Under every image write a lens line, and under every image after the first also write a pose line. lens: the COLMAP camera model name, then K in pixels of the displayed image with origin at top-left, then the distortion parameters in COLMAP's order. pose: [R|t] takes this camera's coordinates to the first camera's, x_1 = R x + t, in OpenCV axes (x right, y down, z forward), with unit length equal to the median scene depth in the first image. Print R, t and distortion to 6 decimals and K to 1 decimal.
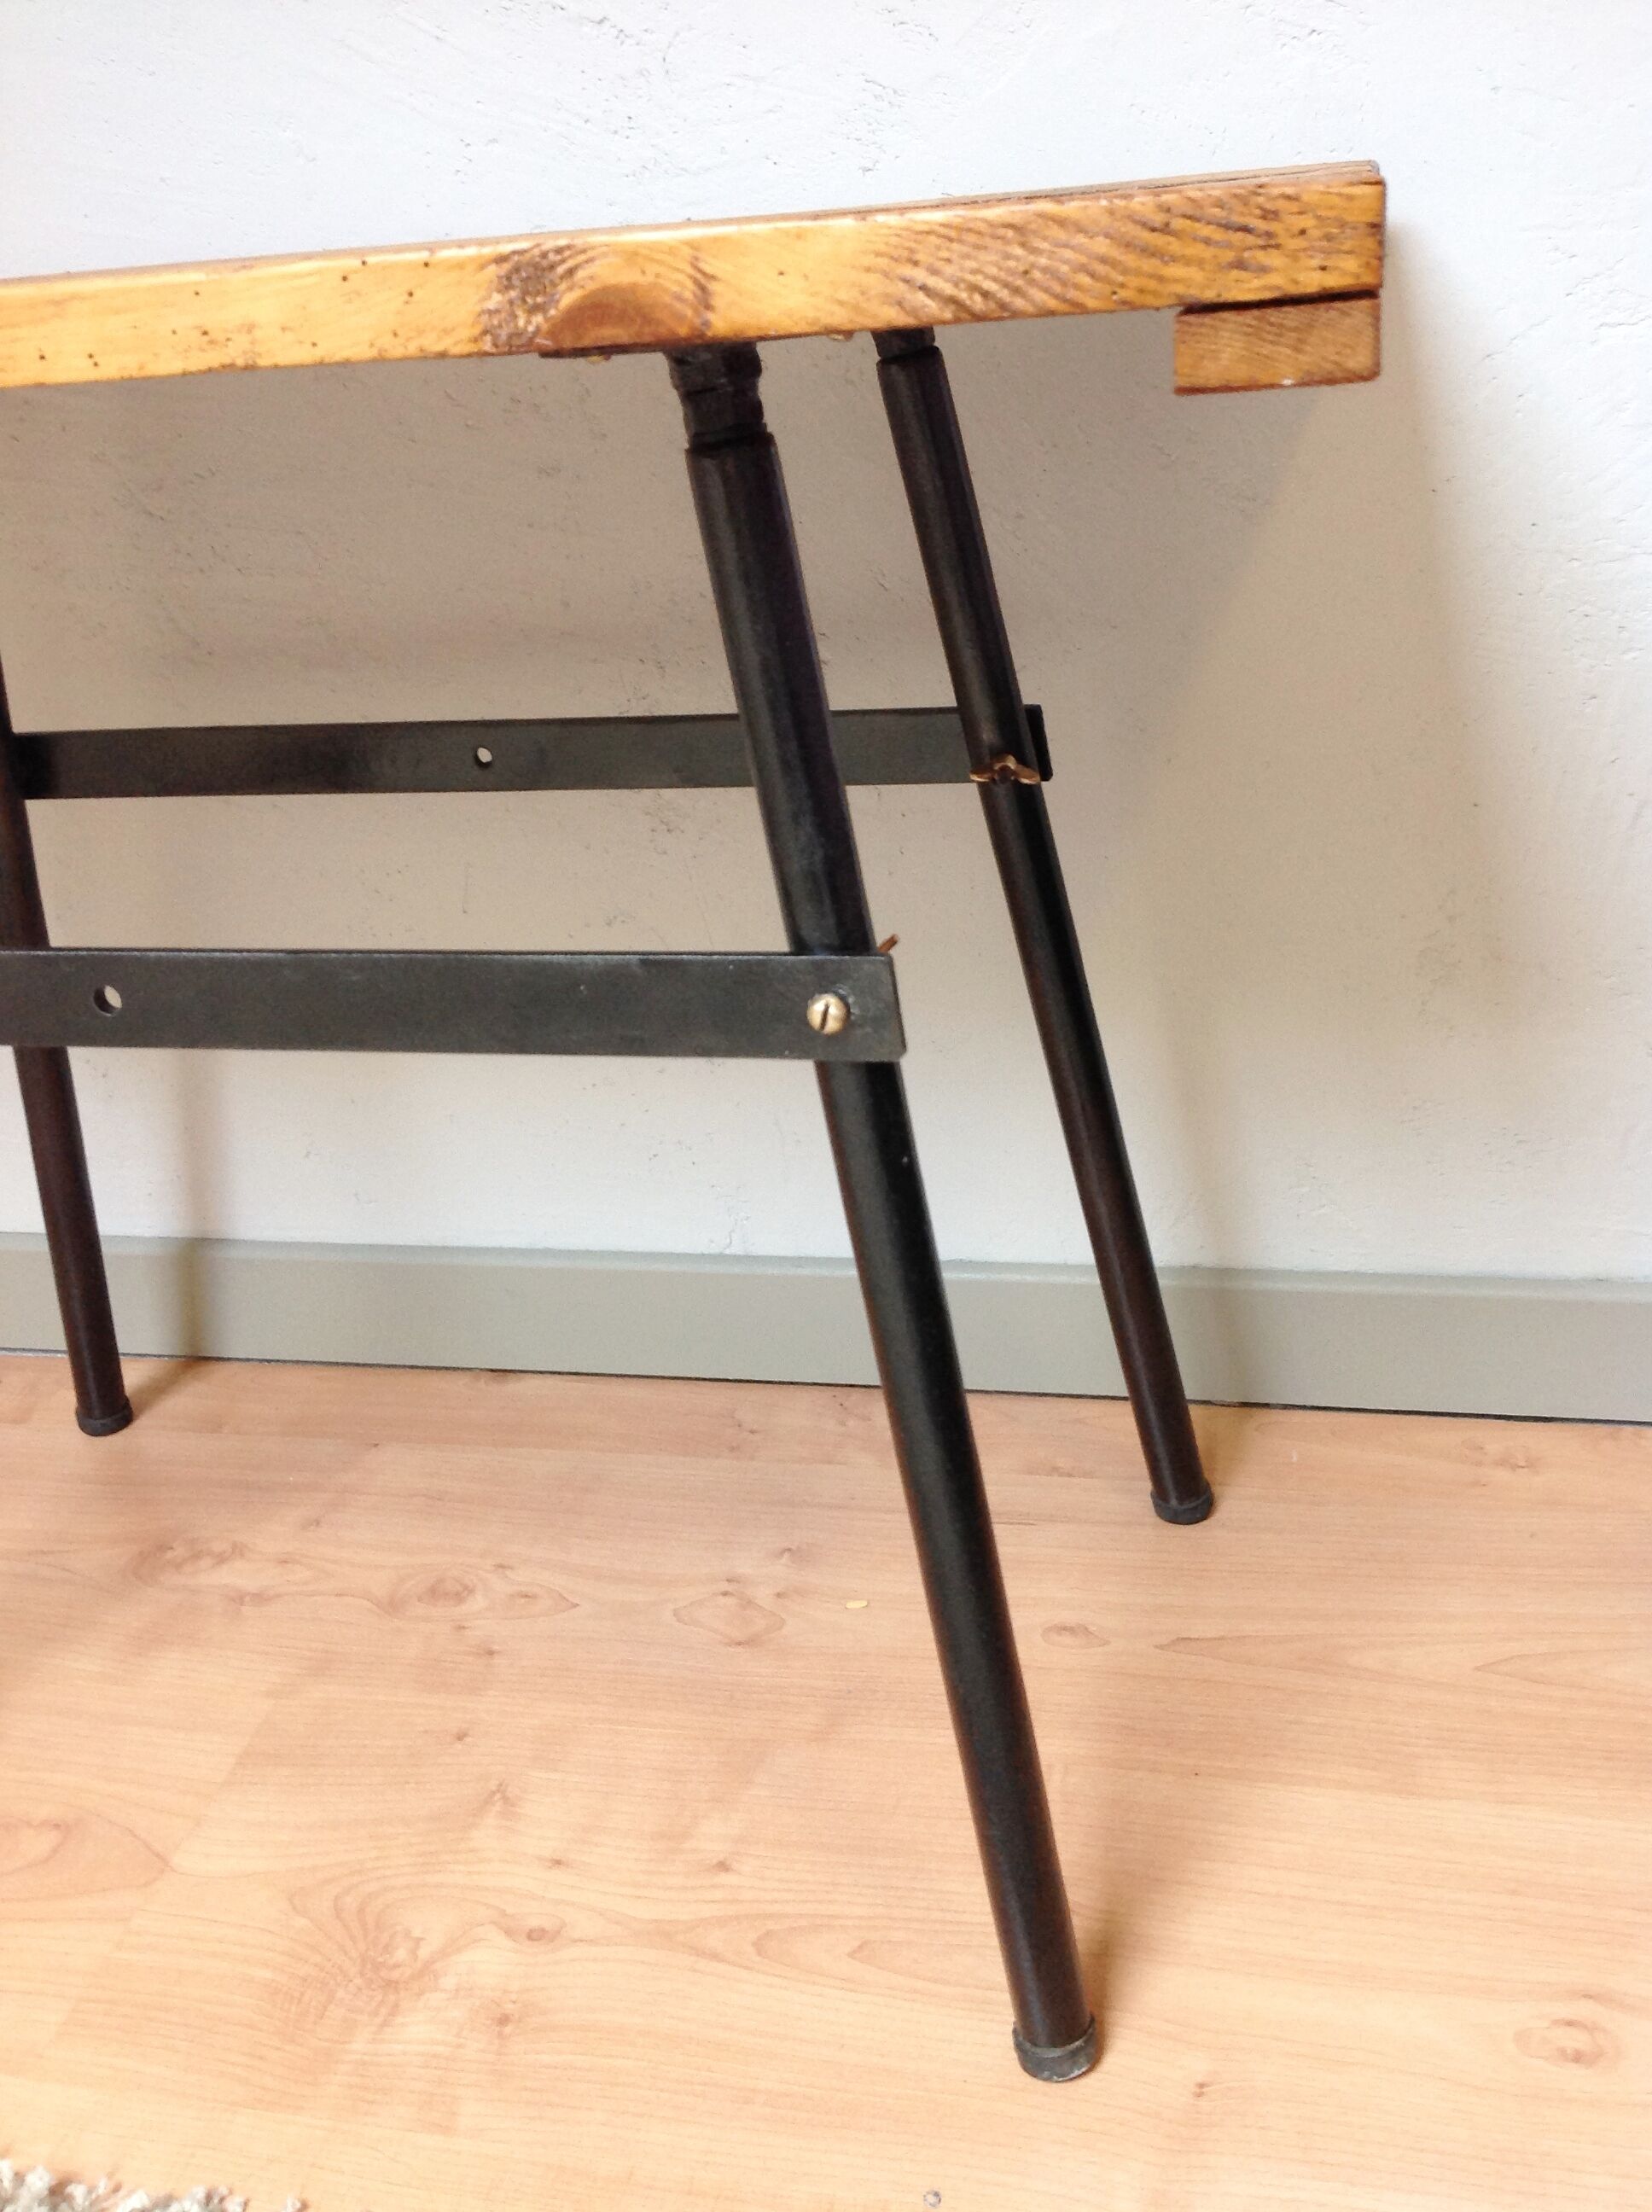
lens RADIAL K [[2086.1, 0, 826.7], [0, 2086.1, 1123.6], [0, 0, 1]] dist [0.009758, 0.000000]
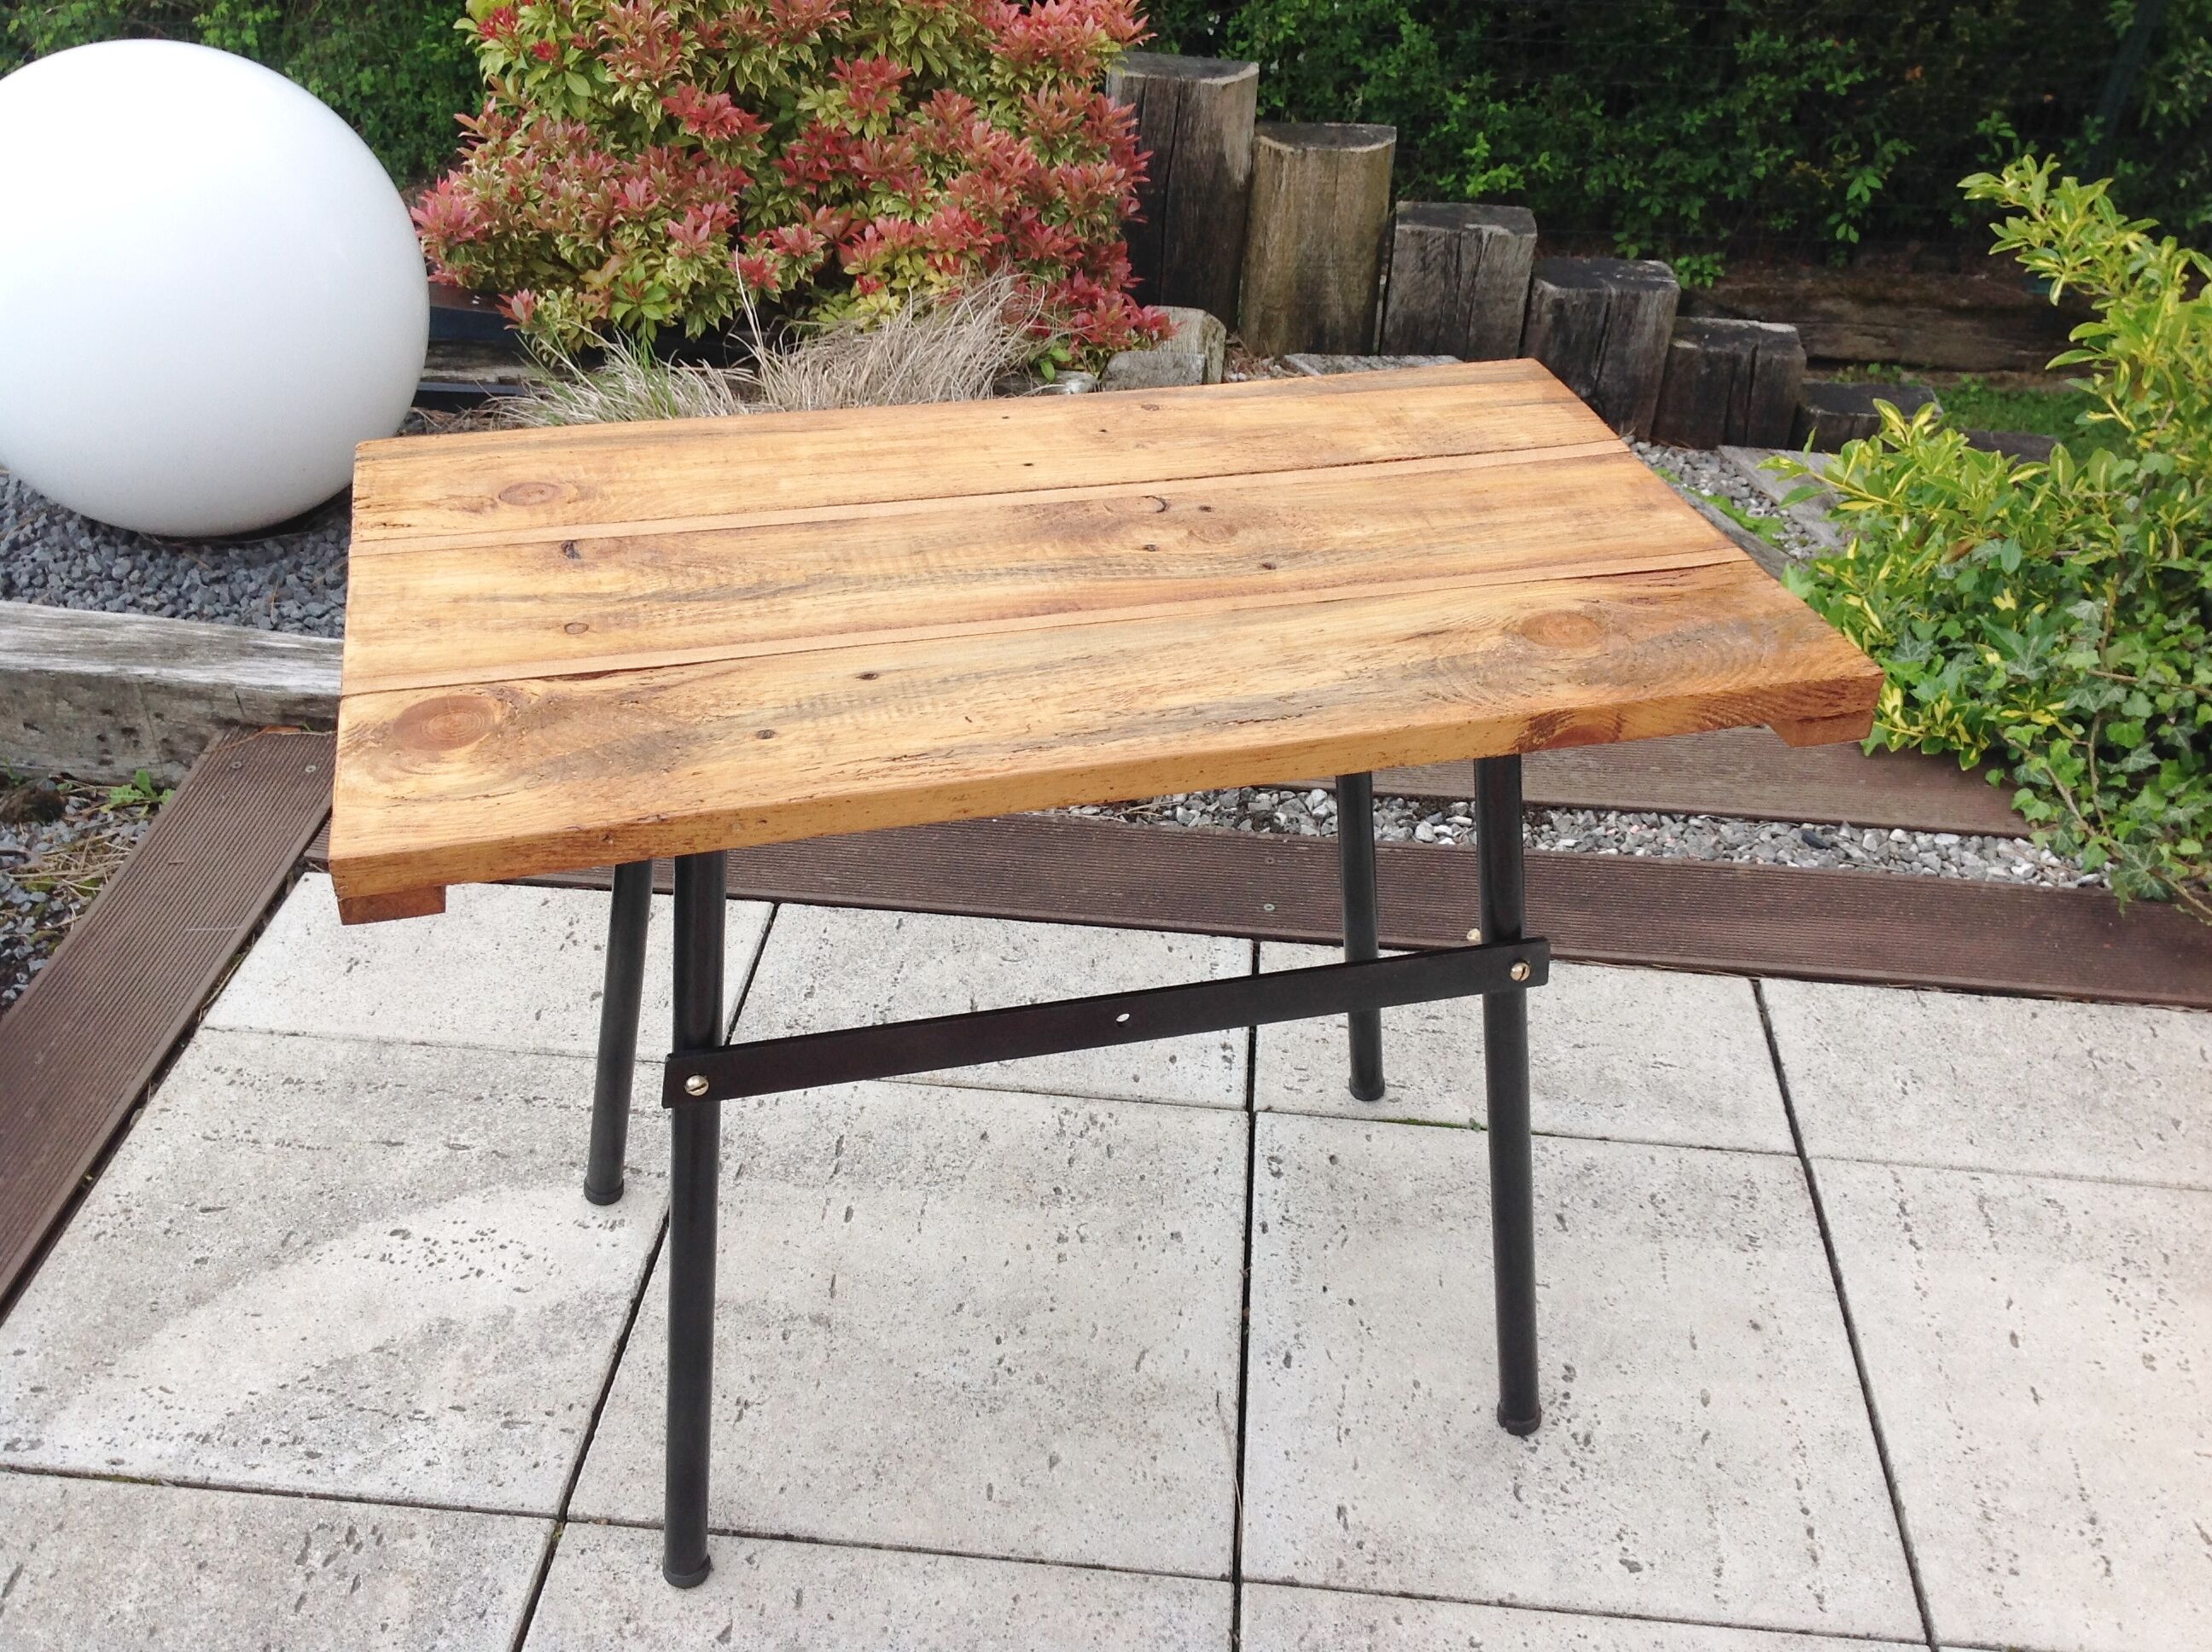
lens RADIAL K [[2086.1, 0, 1064.9], [0, 2086.1, 813.1], [0, 0, 1]] dist [0.009758, 0.000000]
pose [[0.878609, -0.171768, 0.445580, -0.902398], [0.093424, 0.976867, 0.192359, -0.451690], [-0.468314, -0.127381, 0.874332, -0.381296]]
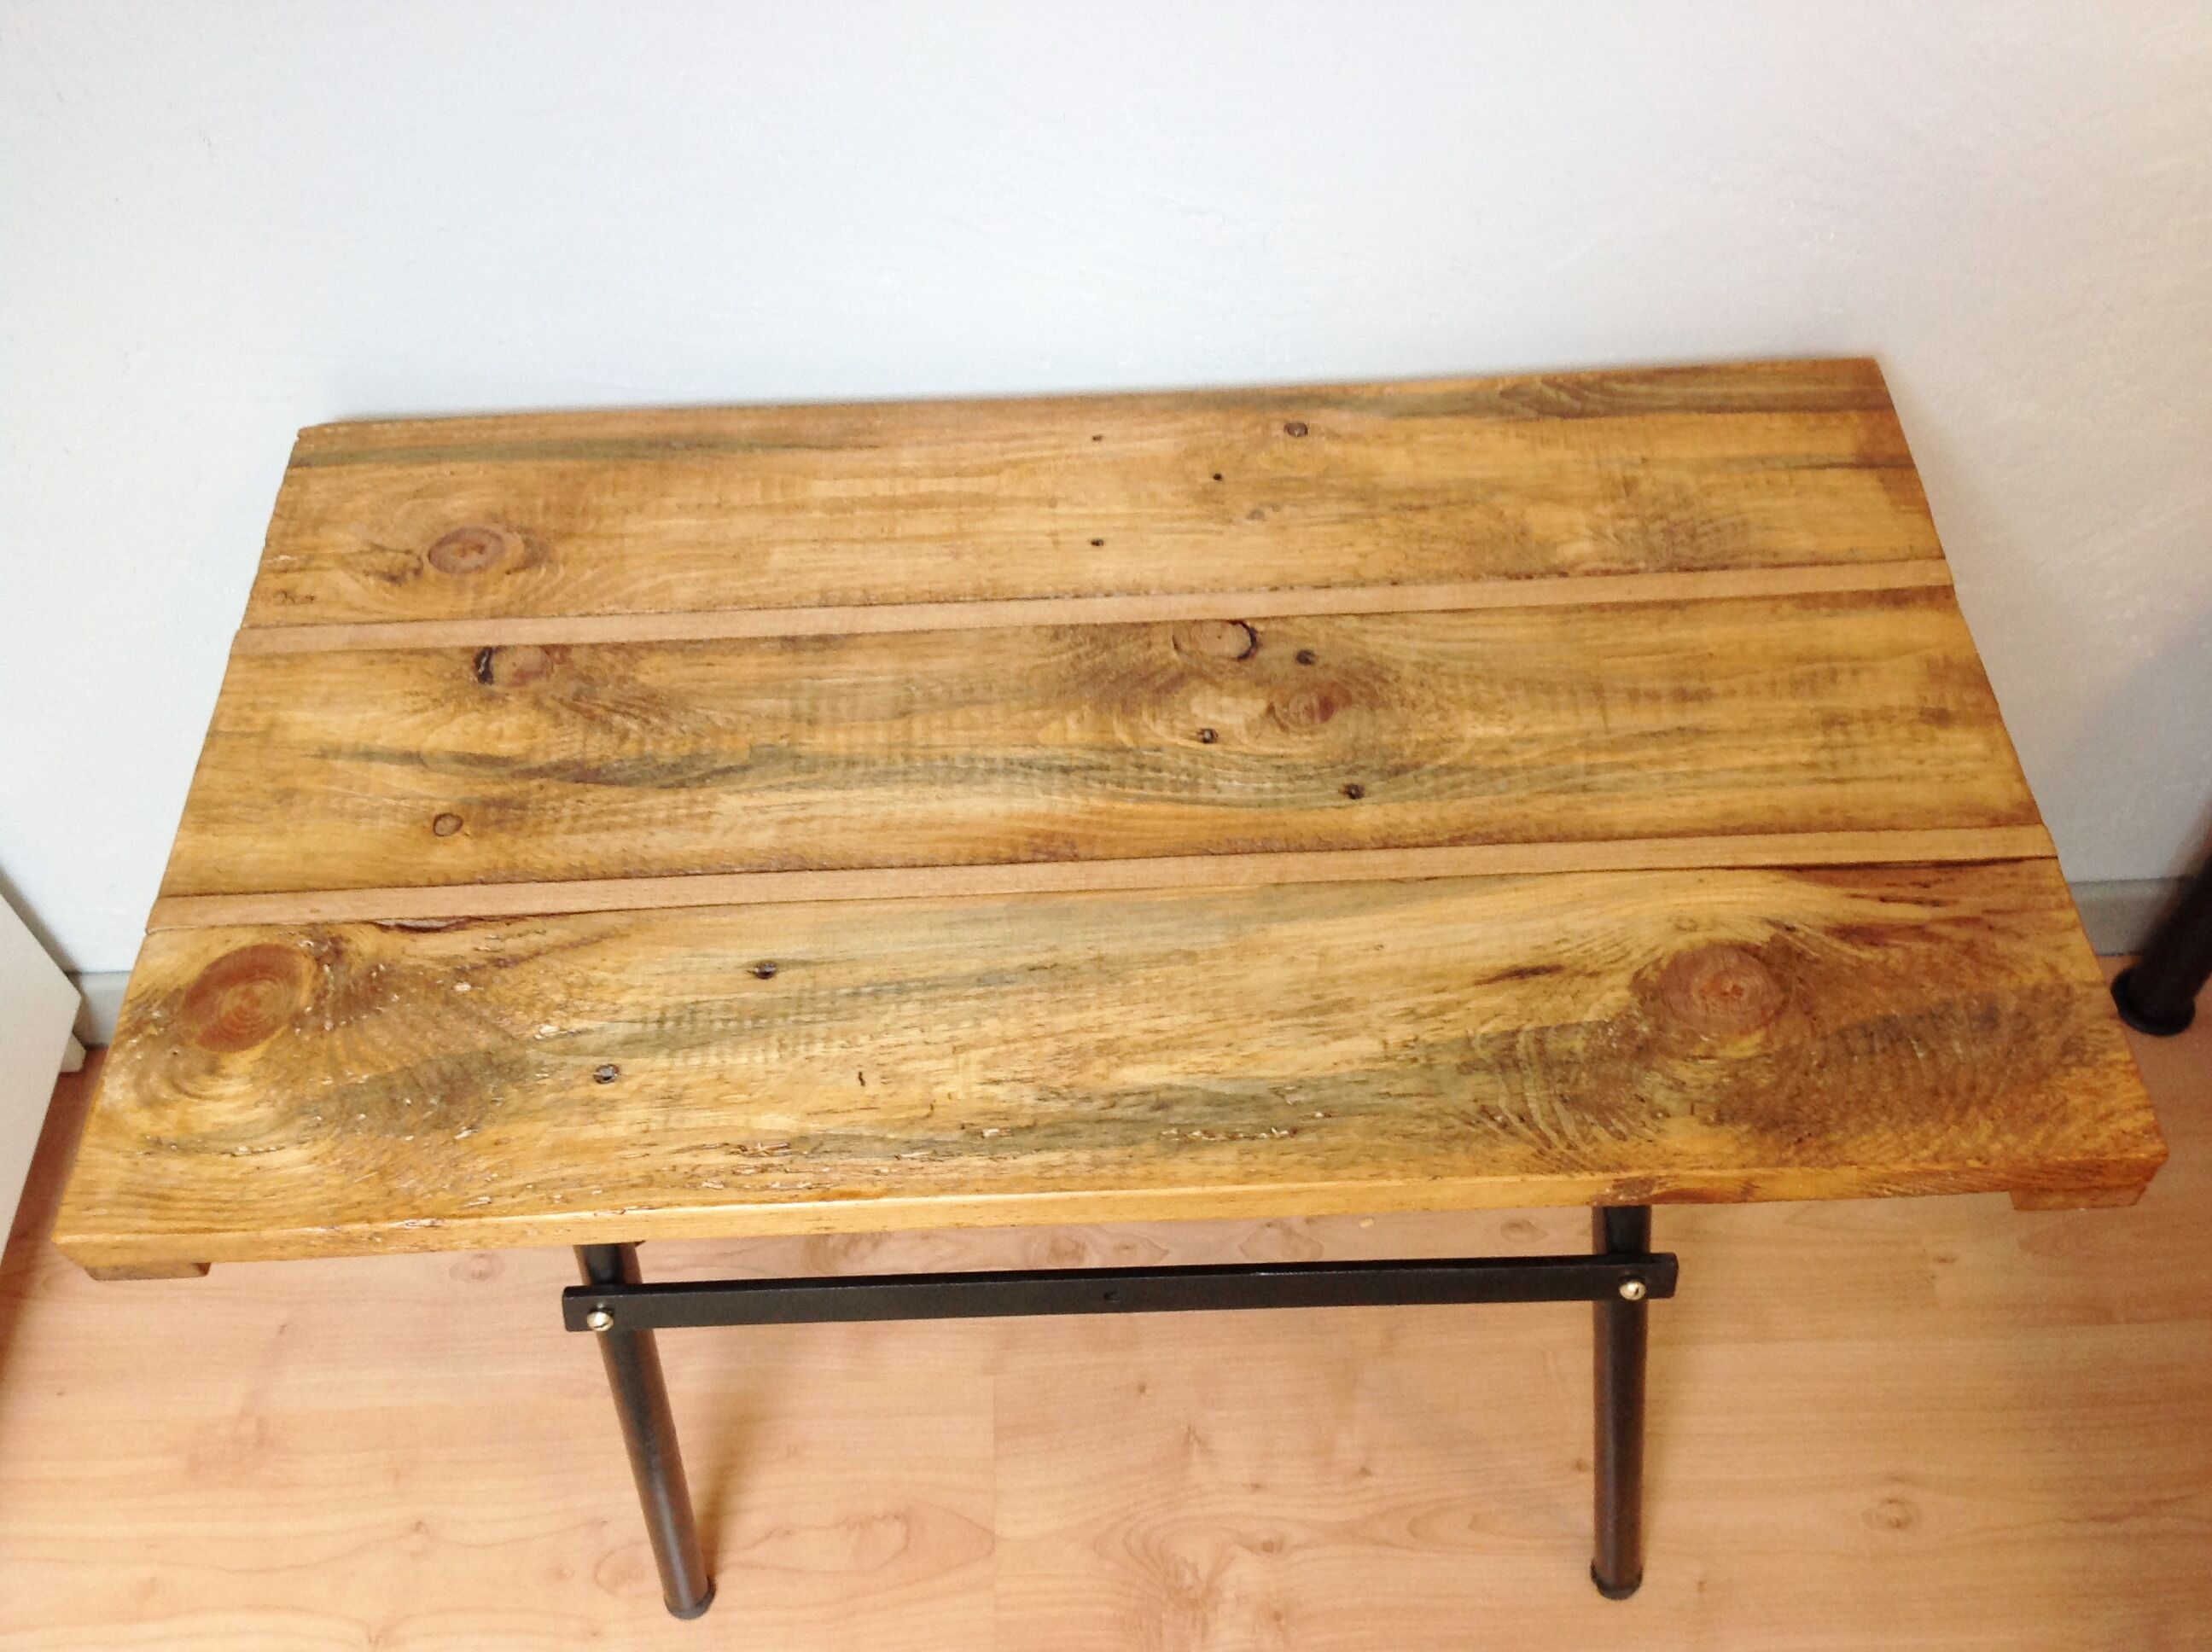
lens RADIAL K [[2086.1, 0, 1074.9], [0, 2086.1, 808.0], [0, 0, 1]] dist [0.009758, 0.000000]
pose [[0.967061, -0.173540, 0.186219, -0.459392], [0.065062, 0.875792, 0.478284, -0.832037], [-0.246091, -0.450414, 0.858235, -0.062724]]
